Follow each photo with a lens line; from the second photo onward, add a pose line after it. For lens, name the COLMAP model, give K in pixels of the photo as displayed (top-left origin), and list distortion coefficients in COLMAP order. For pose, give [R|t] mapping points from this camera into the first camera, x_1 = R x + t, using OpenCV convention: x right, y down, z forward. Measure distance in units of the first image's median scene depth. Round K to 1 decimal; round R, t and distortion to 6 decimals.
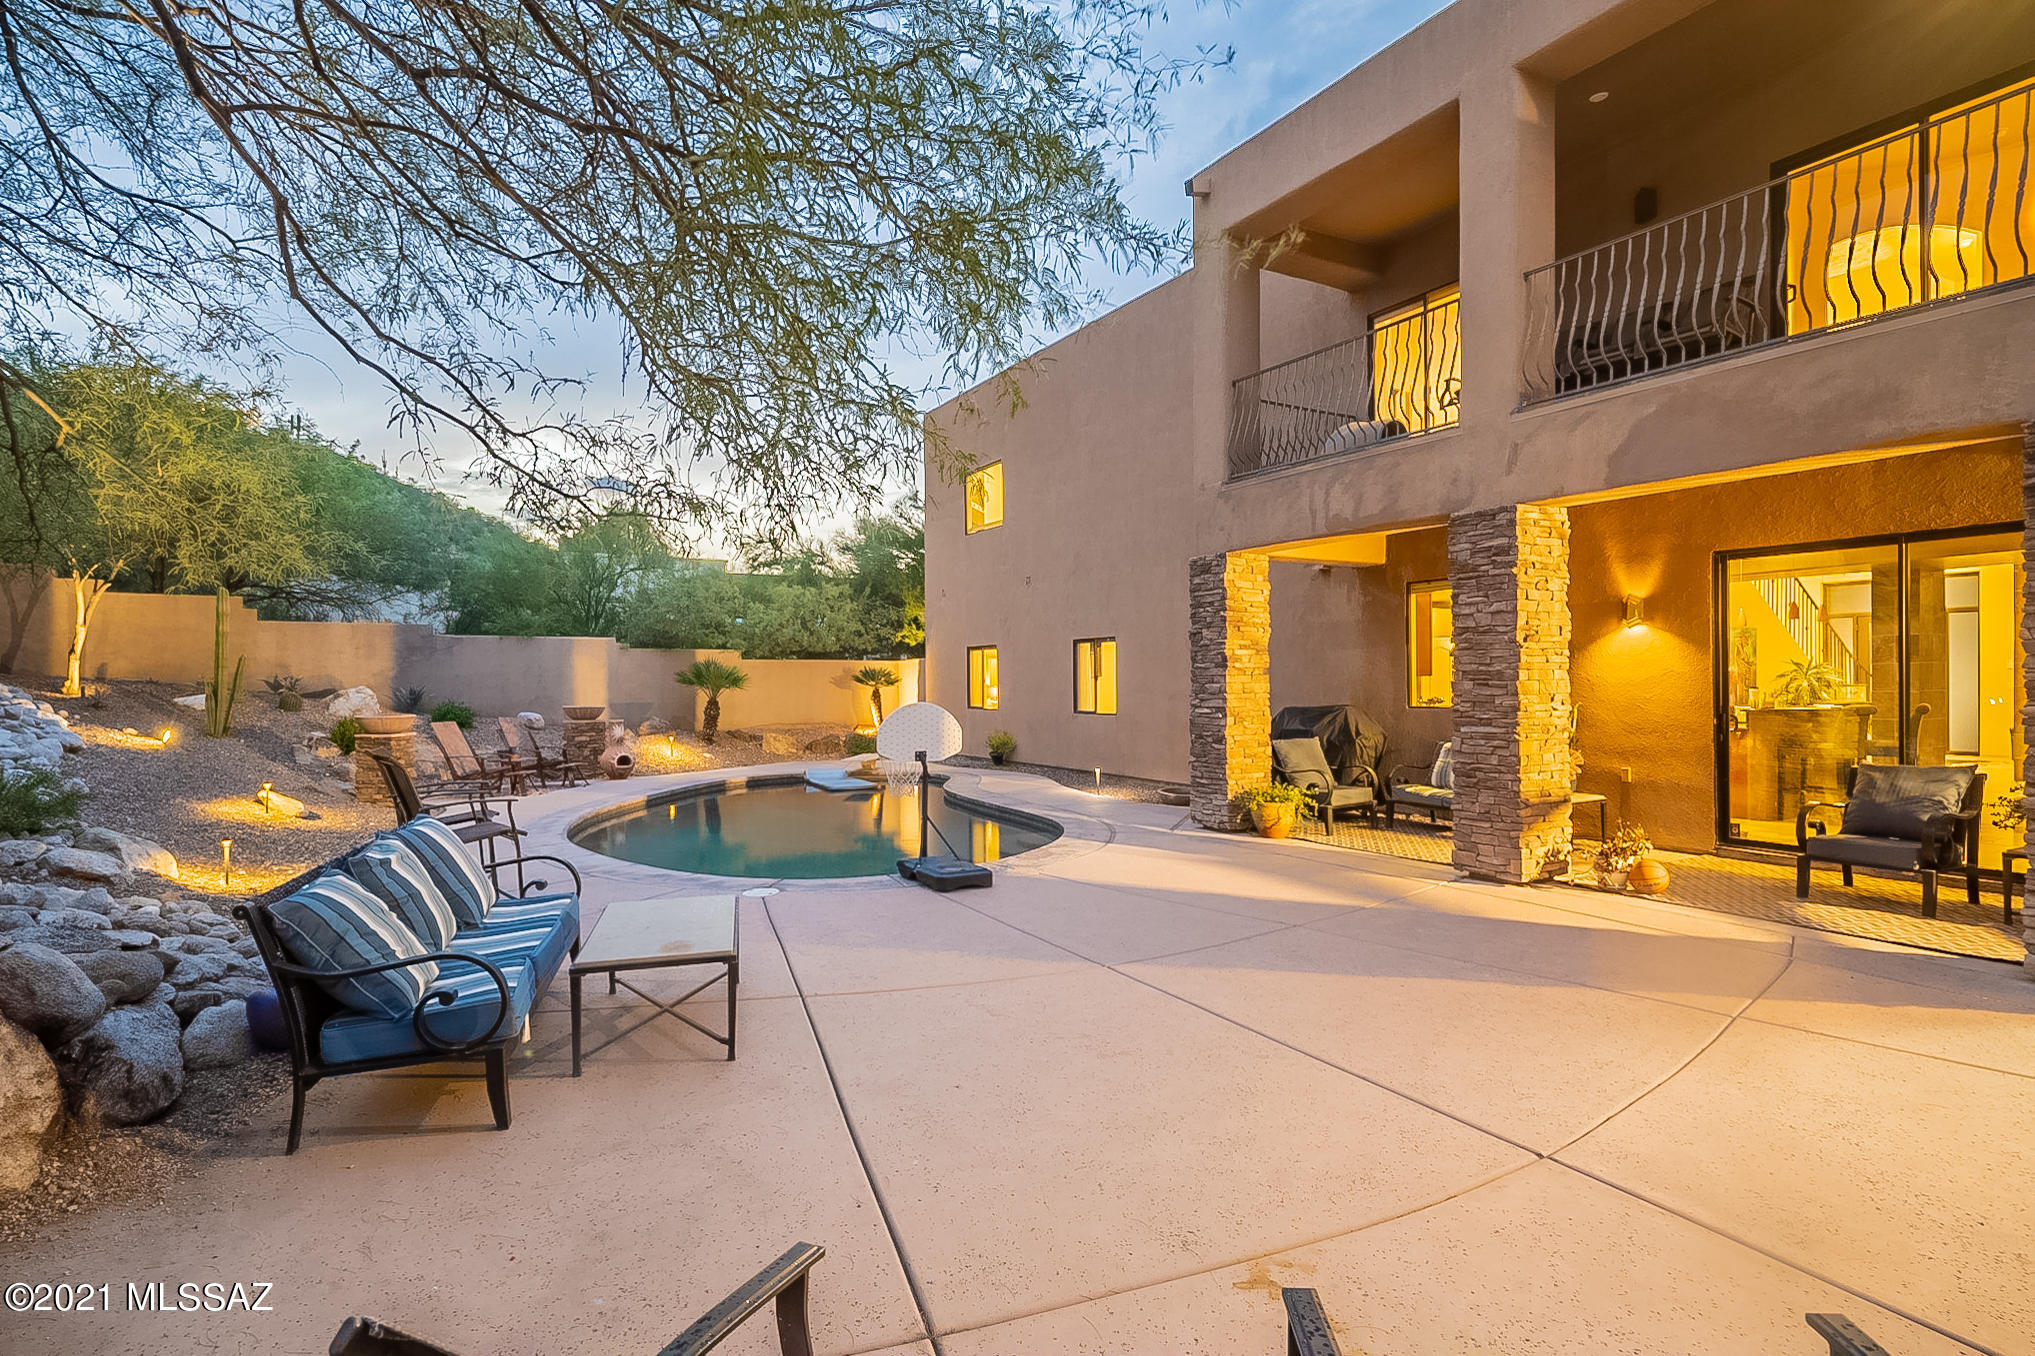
lens RADIAL K [[1065.4, 0, 1017.5], [0, 1065.4, 678.0], [0, 0, 1]] dist [0.000720, 0.000311]
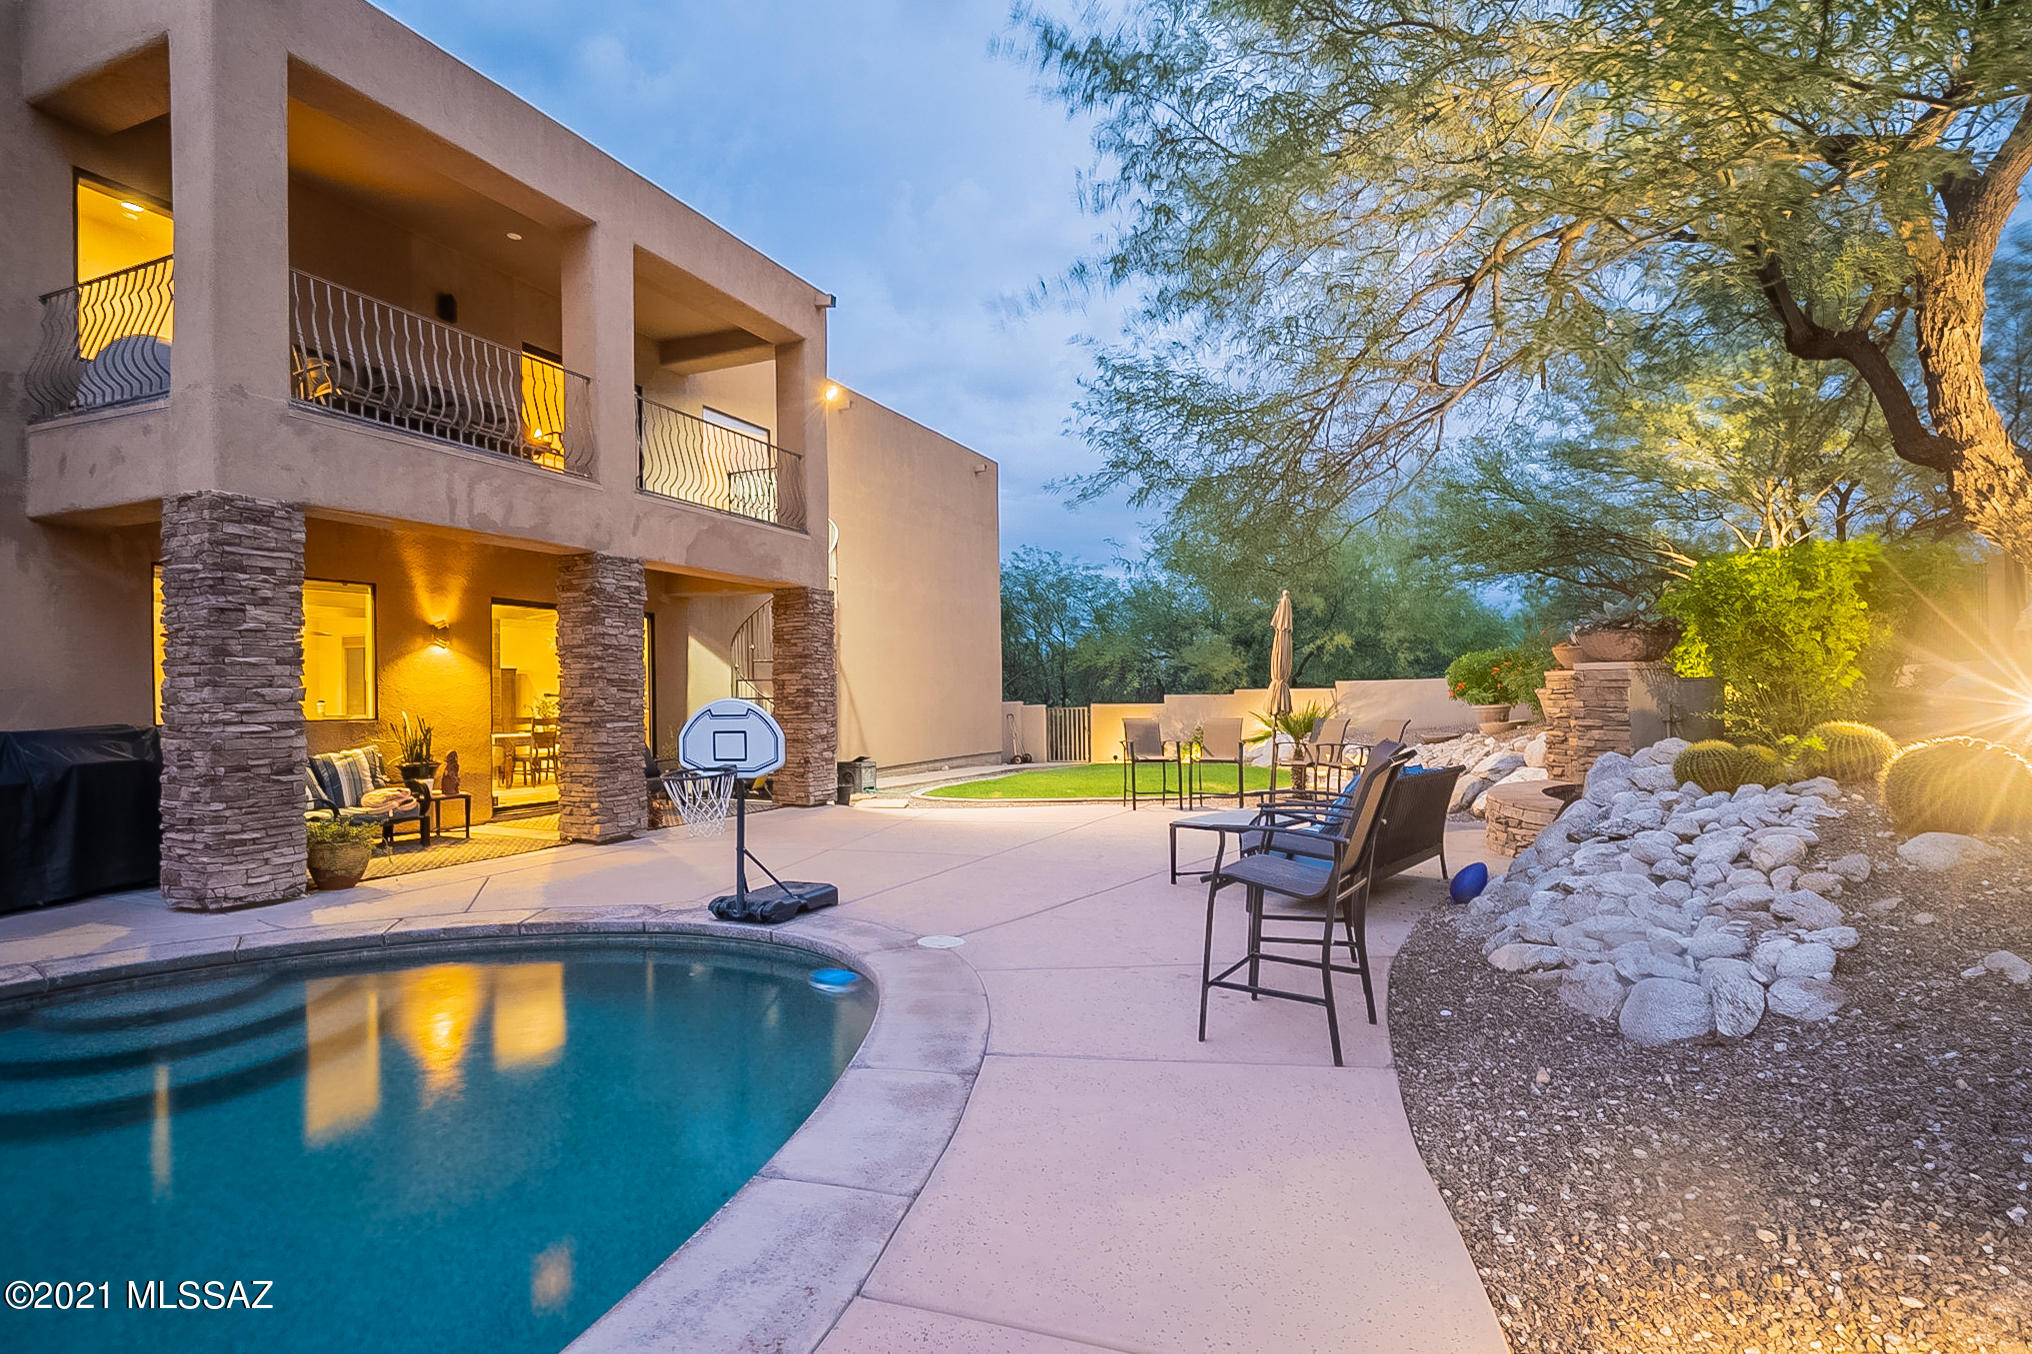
lens RADIAL K [[1060.9, 0, 1016.0], [0, 1060.9, 677.0], [0, 0, 1]] dist [-0.000394, 0.000070]
pose [[-0.622610, 0.030704, 0.781930, -0.756216], [0.015898, 0.999520, -0.026589, 0.027970], [-0.782371, -0.004124, -0.622799, 1.233310]]
